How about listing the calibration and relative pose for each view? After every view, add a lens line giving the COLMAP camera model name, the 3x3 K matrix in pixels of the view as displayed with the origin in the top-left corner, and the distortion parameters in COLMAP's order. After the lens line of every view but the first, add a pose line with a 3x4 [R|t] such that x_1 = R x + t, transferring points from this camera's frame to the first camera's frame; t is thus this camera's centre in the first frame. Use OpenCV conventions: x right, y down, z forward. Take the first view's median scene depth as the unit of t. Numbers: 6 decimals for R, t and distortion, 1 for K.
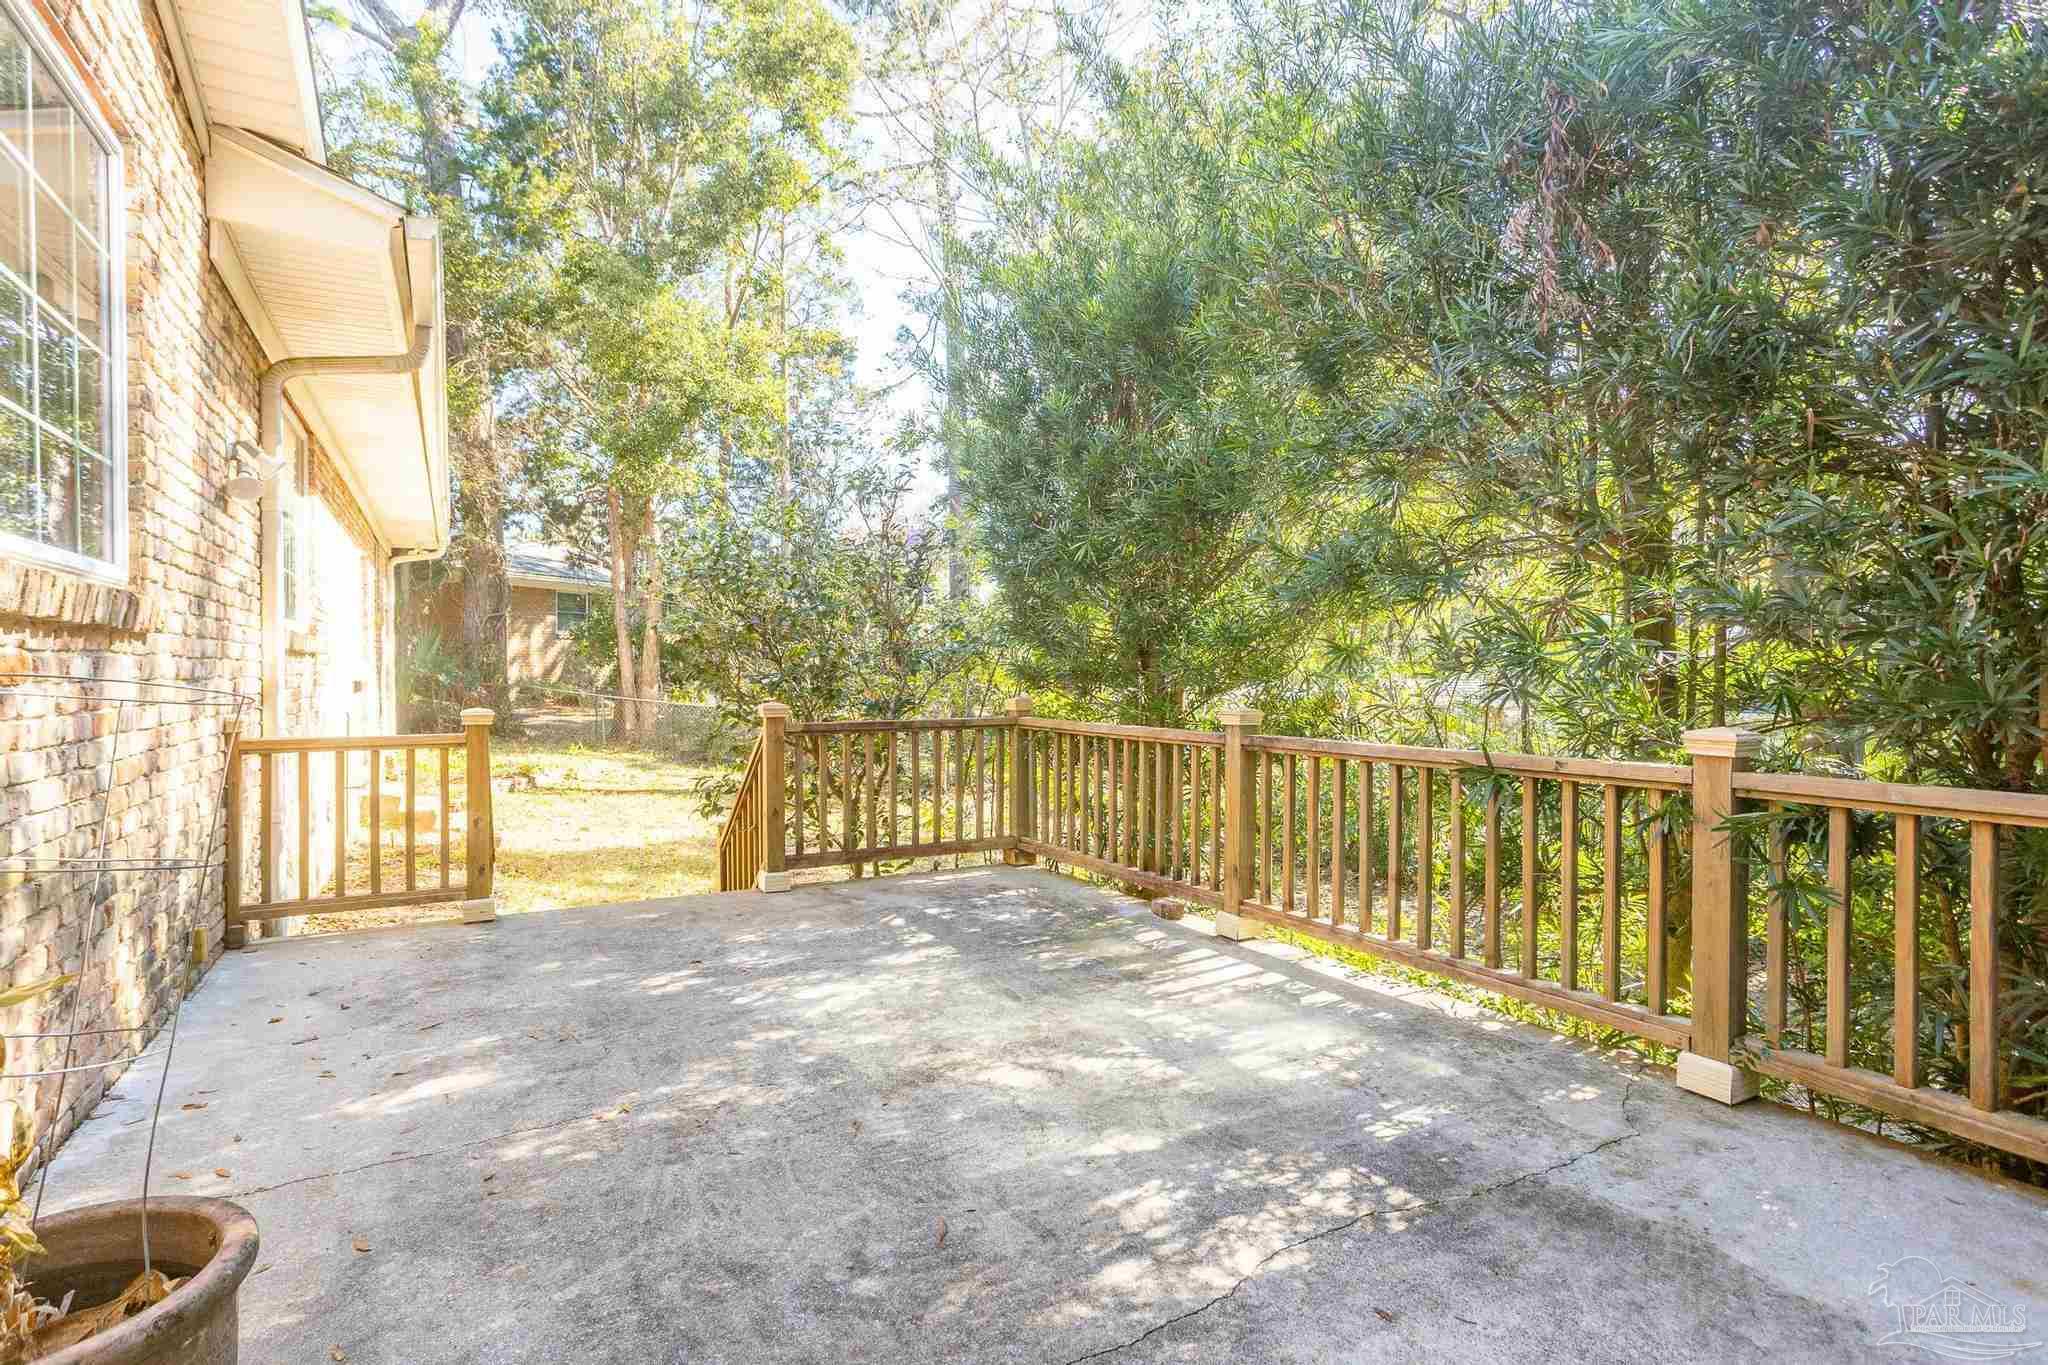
lens RADIAL K [[1001.4, 0, 1010.1], [0, 1001.4, 680.0], [0, 0, 1]] dist [-0.052909, 0.038397]
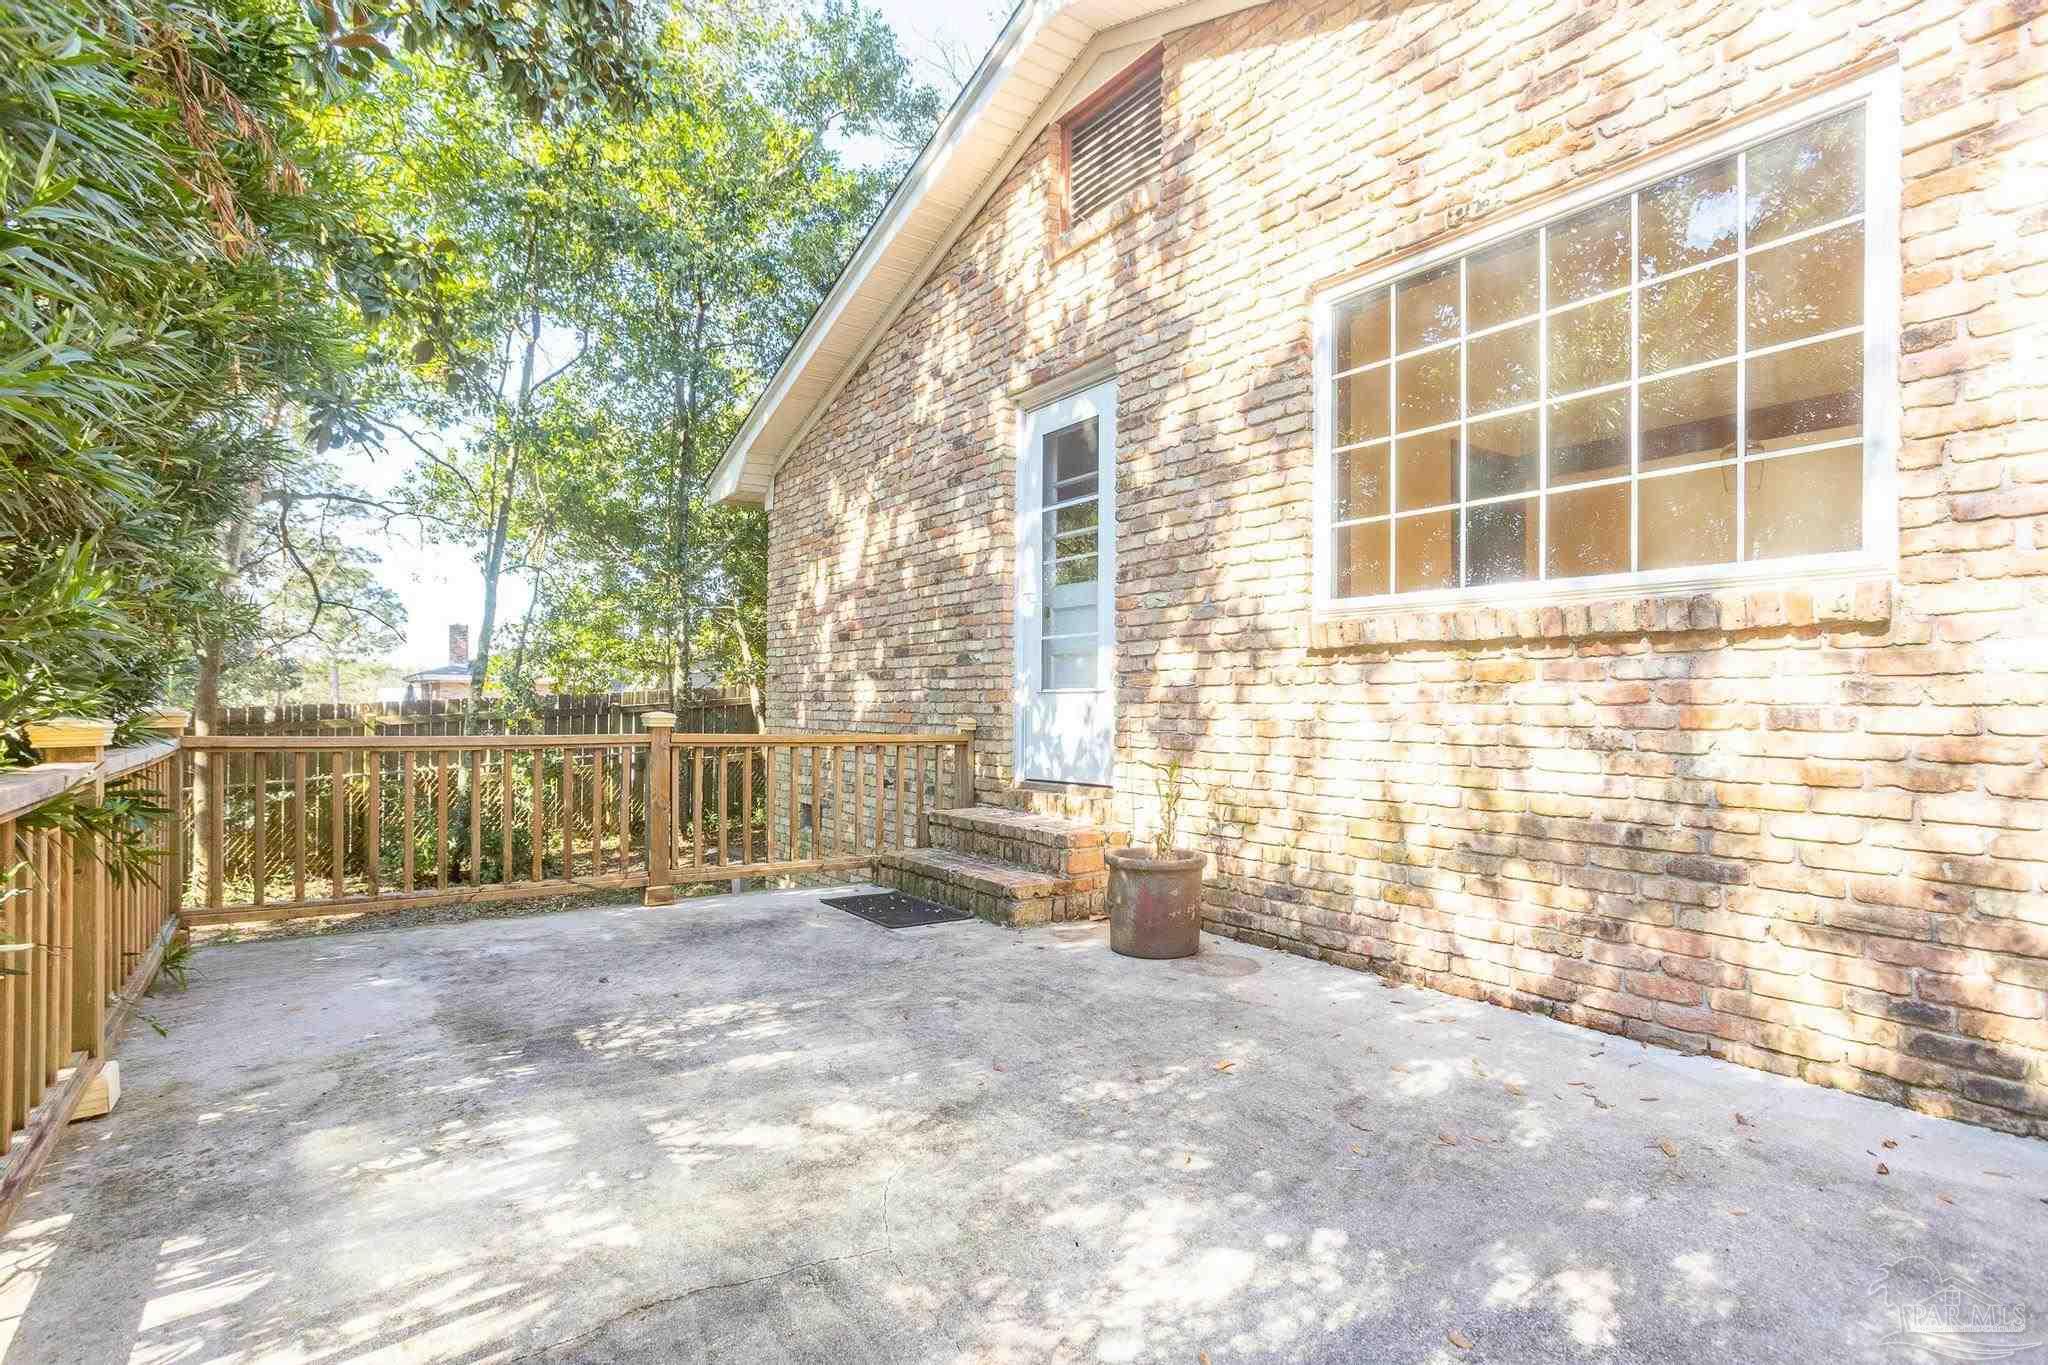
lens RADIAL K [[1001.4, 0, 1010.1], [0, 1001.4, 680.0], [0, 0, 1]] dist [-0.052909, 0.038397]
pose [[-0.993664, -0.005495, -0.112258, -0.036154], [-0.003996, 0.999900, -0.013576, 0.024026], [0.112321, -0.013041, -0.993586, 1.895820]]
